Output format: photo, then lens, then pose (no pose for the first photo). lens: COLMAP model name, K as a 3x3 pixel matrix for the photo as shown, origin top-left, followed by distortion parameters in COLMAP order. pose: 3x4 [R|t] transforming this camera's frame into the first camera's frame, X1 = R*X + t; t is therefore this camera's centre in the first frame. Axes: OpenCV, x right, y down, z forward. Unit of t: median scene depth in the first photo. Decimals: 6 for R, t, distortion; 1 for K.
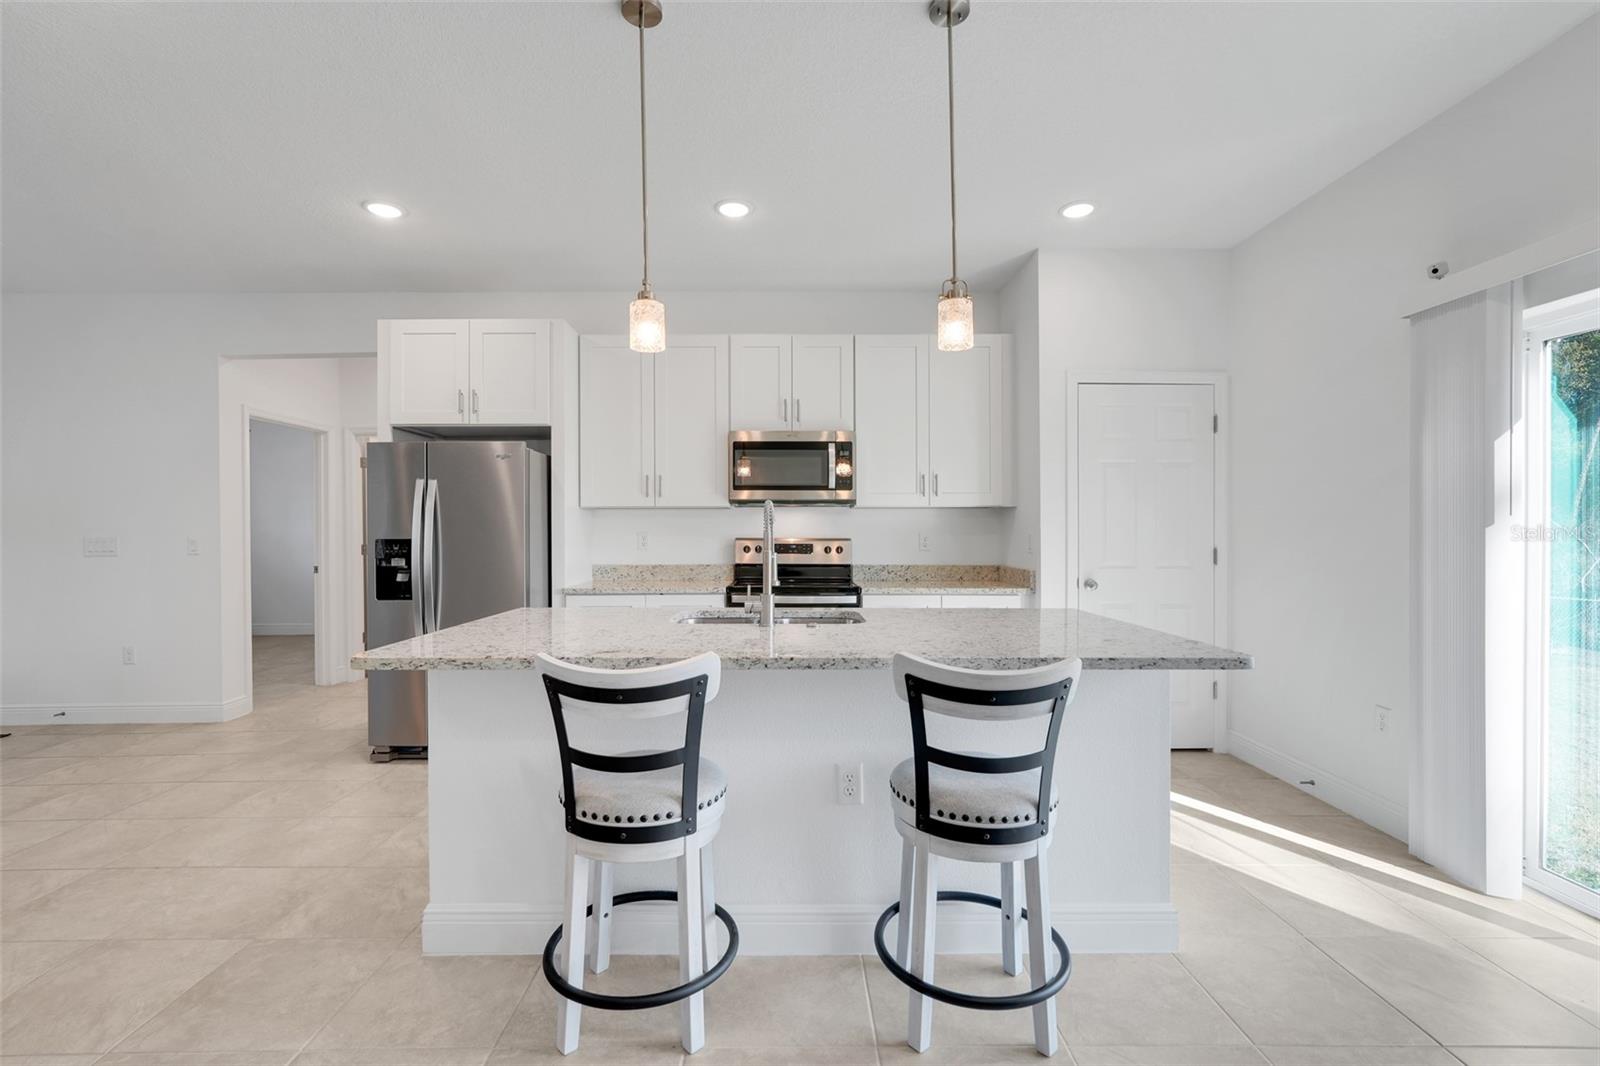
lens RADIAL K [[694.1, 0, 808.1], [0, 694.1, 535.8], [0, 0, 1]] dist [-0.010922, 0.000735]
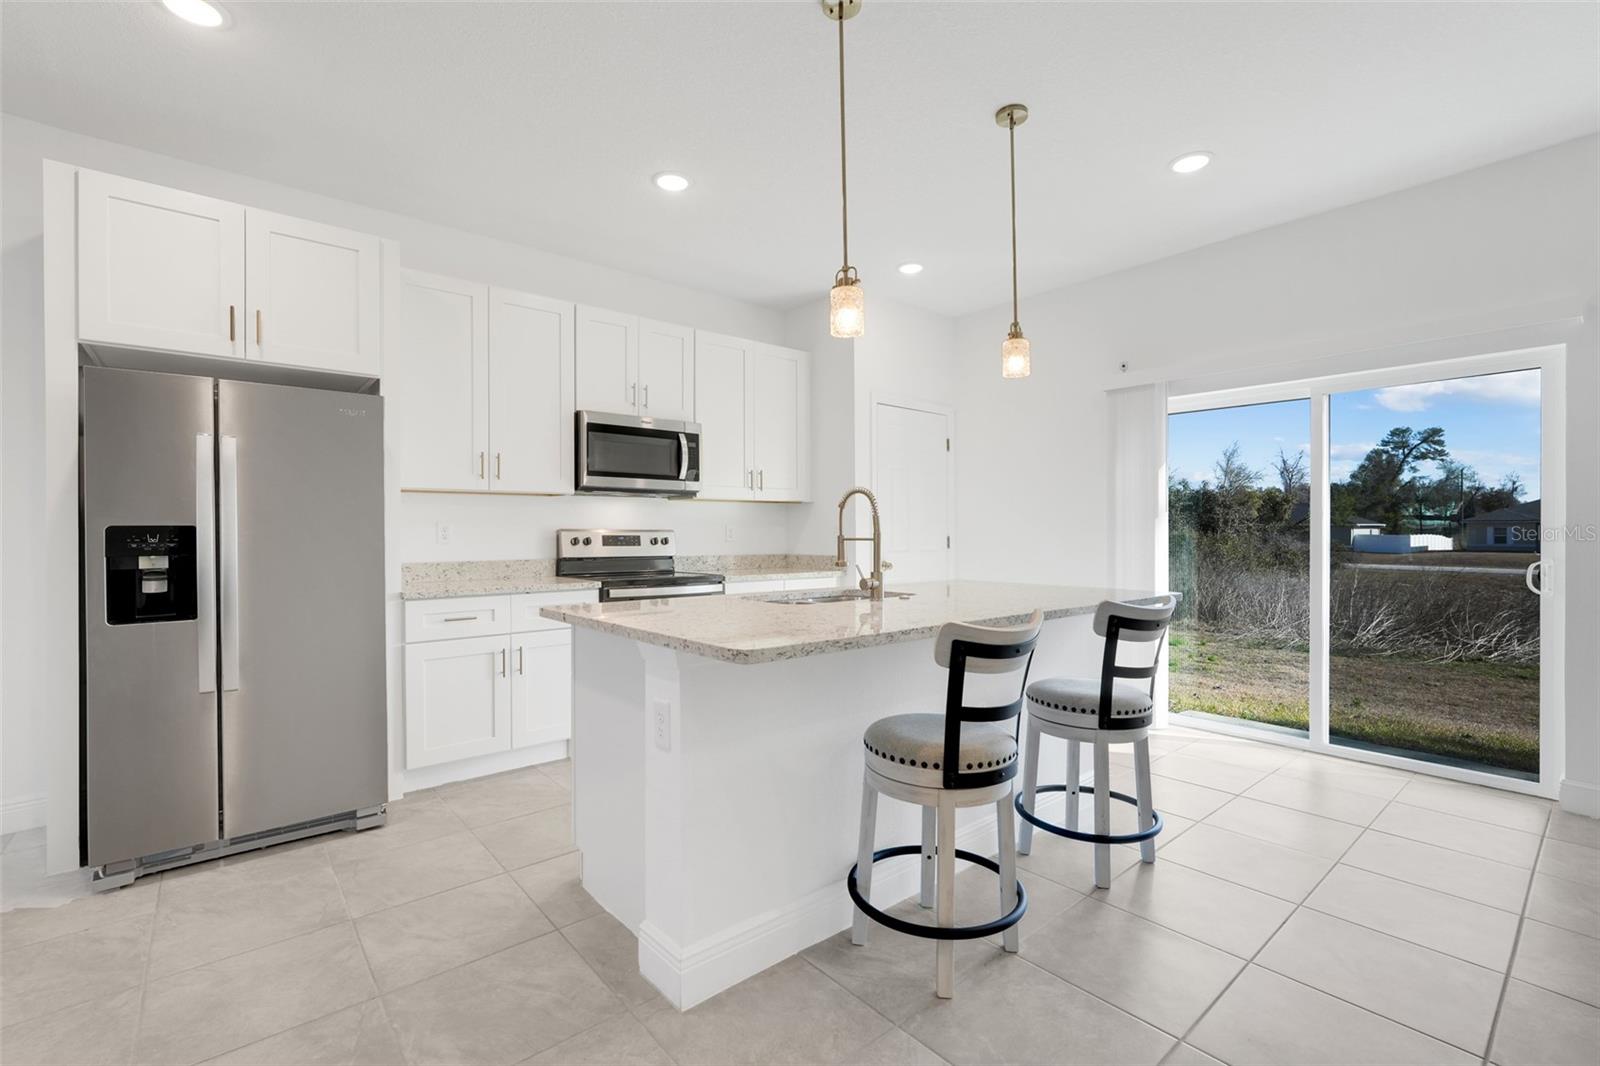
lens RADIAL K [[701.7, 0, 795.0], [0, 701.7, 533.3], [0, 0, 1]] dist [0.000793, 0.001214]
pose [[0.779603, 0.000033, 0.626274, -0.470151], [0.001273, 0.999998, -0.001637, 0.011316], [-0.626272, 0.002073, 0.779602, 0.114271]]
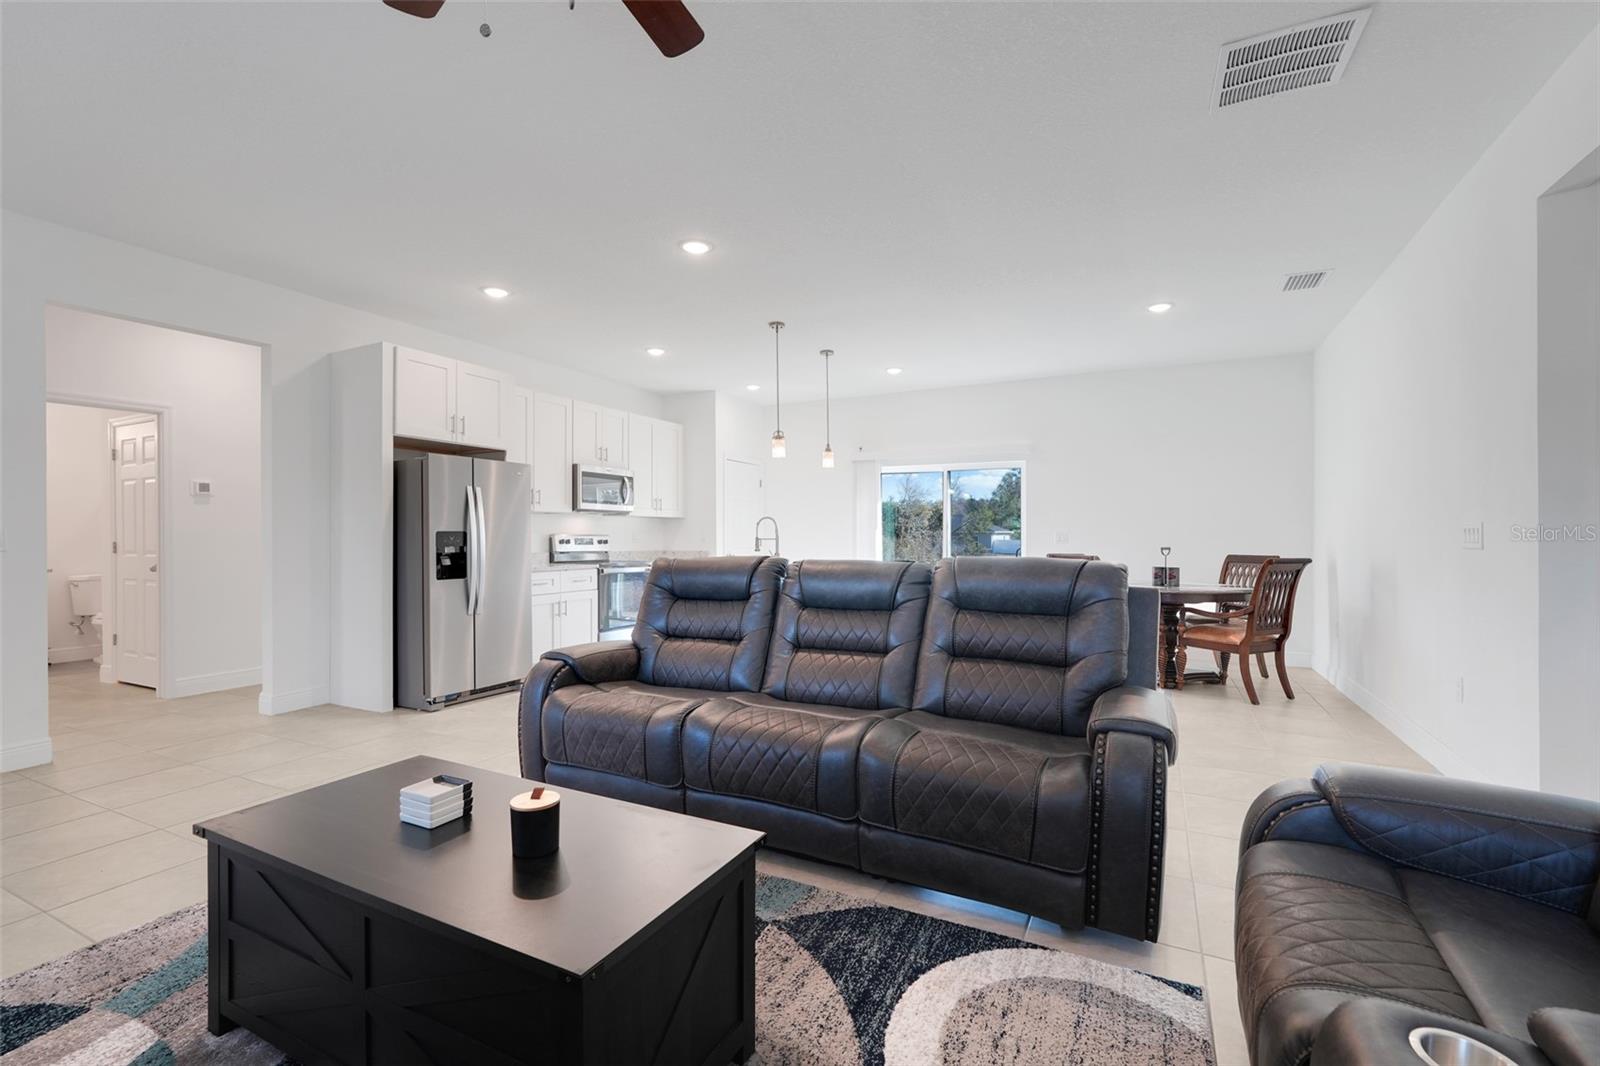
lens RADIAL K [[701.7, 0, 795.0], [0, 701.7, 533.3], [0, 0, 1]] dist [0.000793, 0.001214]
pose [[0.479858, 0.007716, 0.877312, -1.240313], [-0.000188, 0.999962, -0.008692, 0.015723], [-0.877346, 0.004007, 0.479842, -0.157297]]
